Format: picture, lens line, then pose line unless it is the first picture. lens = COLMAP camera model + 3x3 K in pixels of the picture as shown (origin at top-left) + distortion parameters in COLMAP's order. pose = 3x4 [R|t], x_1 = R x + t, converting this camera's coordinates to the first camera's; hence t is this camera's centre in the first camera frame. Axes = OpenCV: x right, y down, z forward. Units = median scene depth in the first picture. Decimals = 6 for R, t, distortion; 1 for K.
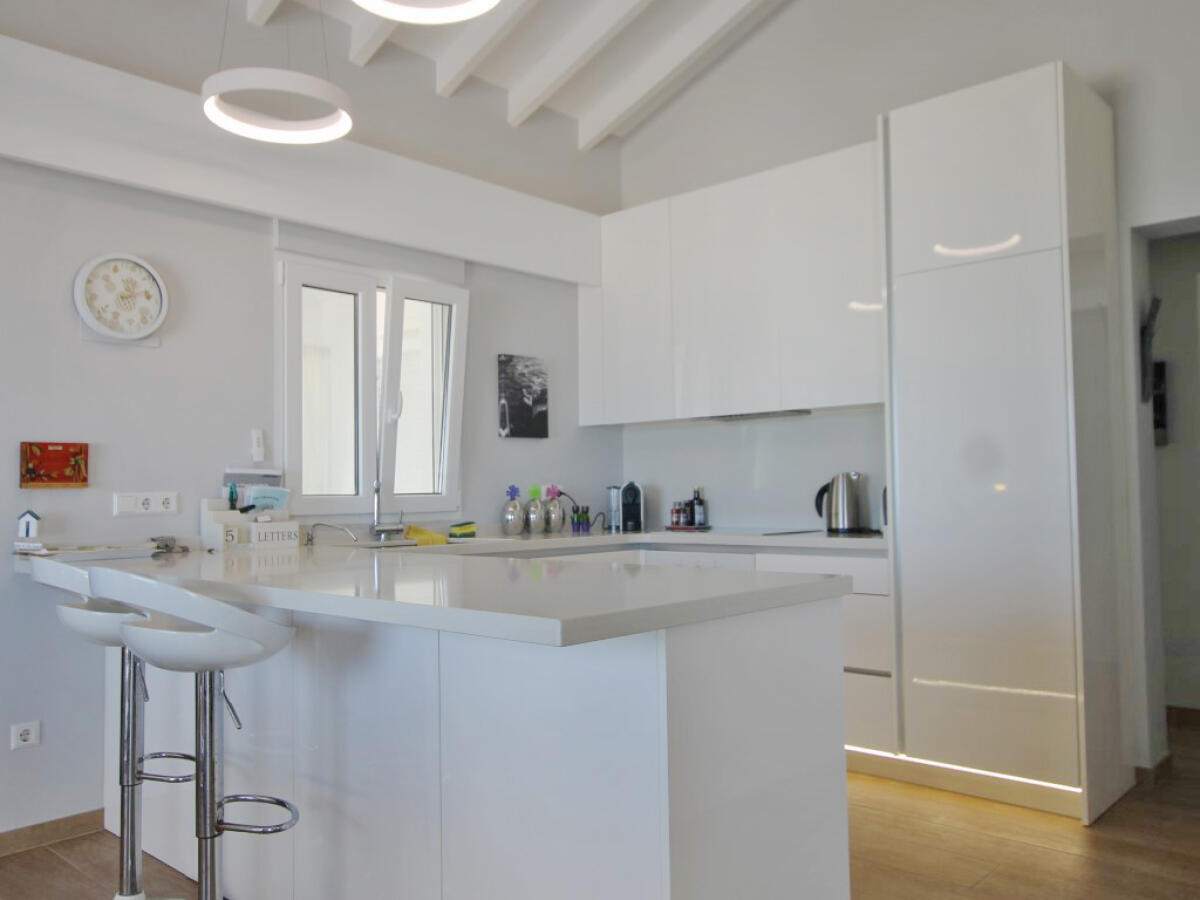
lens RADIAL K [[955.5, 0, 587.8], [0, 955.5, 457.8], [0, 0, 1]] dist [-0.047493, 0.066523]
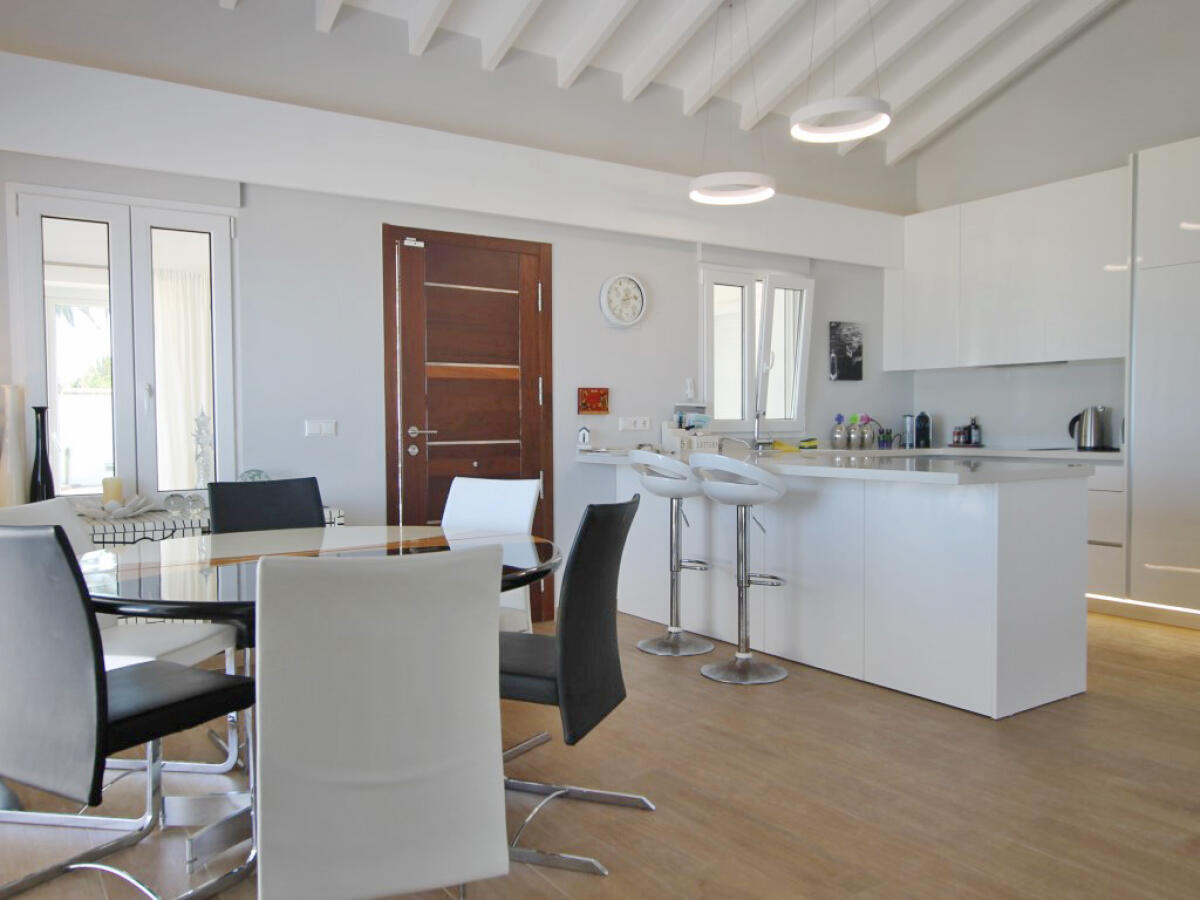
lens RADIAL K [[955.5, 0, 570.4], [0, 955.5, 451.0], [0, 0, 1]] dist [-0.047493, 0.066523]
pose [[0.970891, 0.015828, -0.238998, -0.144137], [0.001026, 0.997530, 0.070235, -0.018446], [0.239519, -0.068435, 0.968477, -0.546158]]
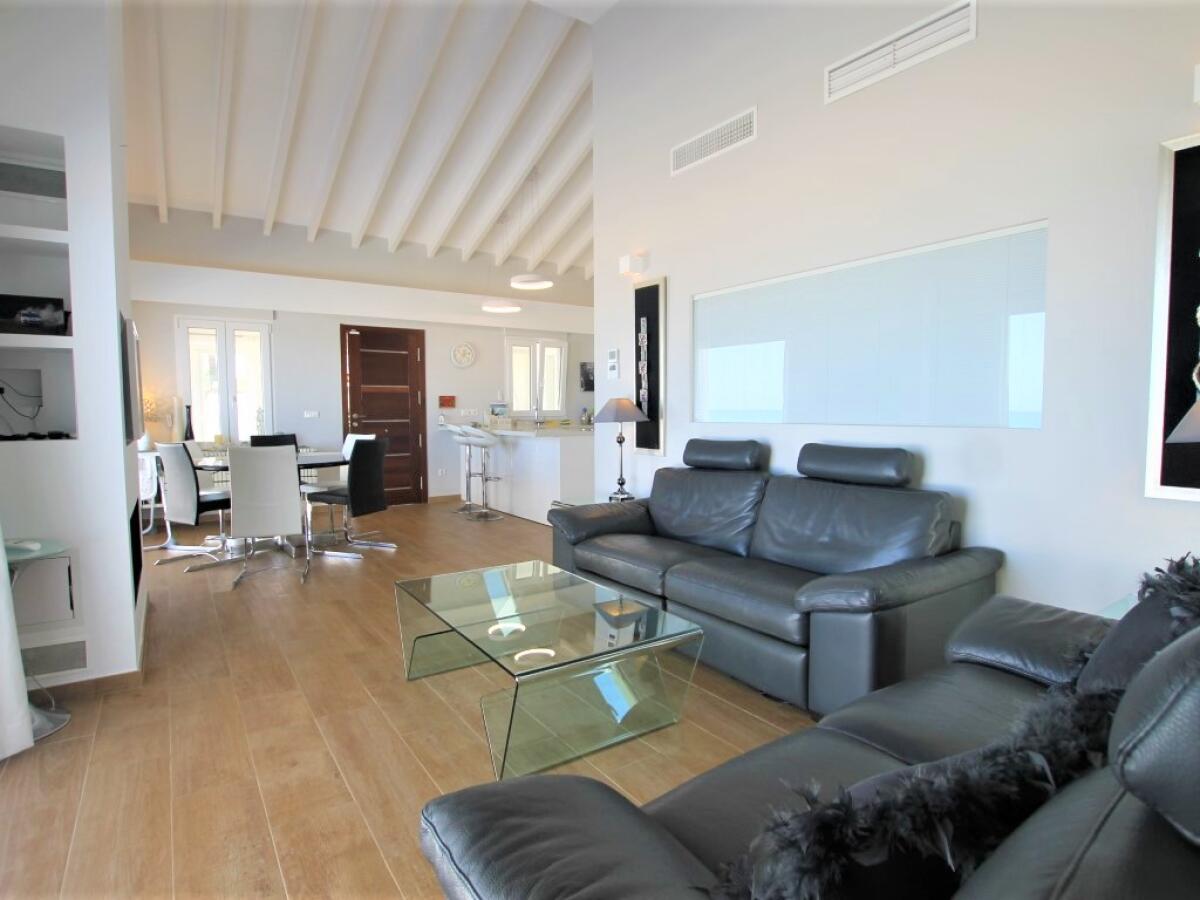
lens RADIAL K [[658.4, 0, 576.3], [0, 658.4, 455.2], [0, 0, 1]] dist [-0.029993, 0.002163]
pose [[0.967667, 0.023900, -0.251097, 0.455801], [0.002130, 0.994691, 0.102884, -0.038665], [0.252223, -0.100092, 0.962479, -1.079412]]
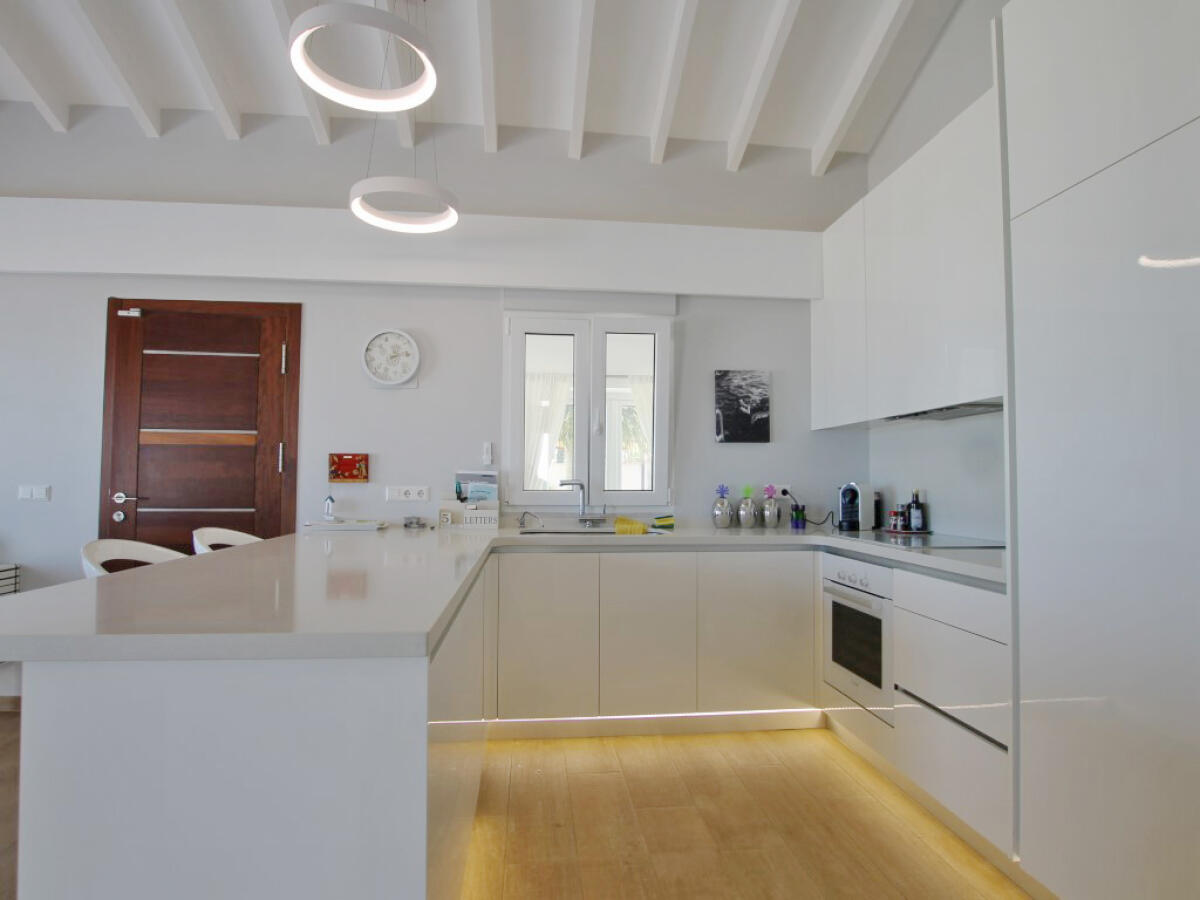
lens RADIAL K [[658.4, 0, 608.5], [0, 658.4, 450.6], [0, 0, 1]] dist [-0.029993, 0.002163]
pose [[0.748987, -0.013207, -0.662453, 0.379980], [0.007488, 0.999906, -0.011468, -0.004360], [0.662542, 0.003629, 0.749016, 0.363098]]
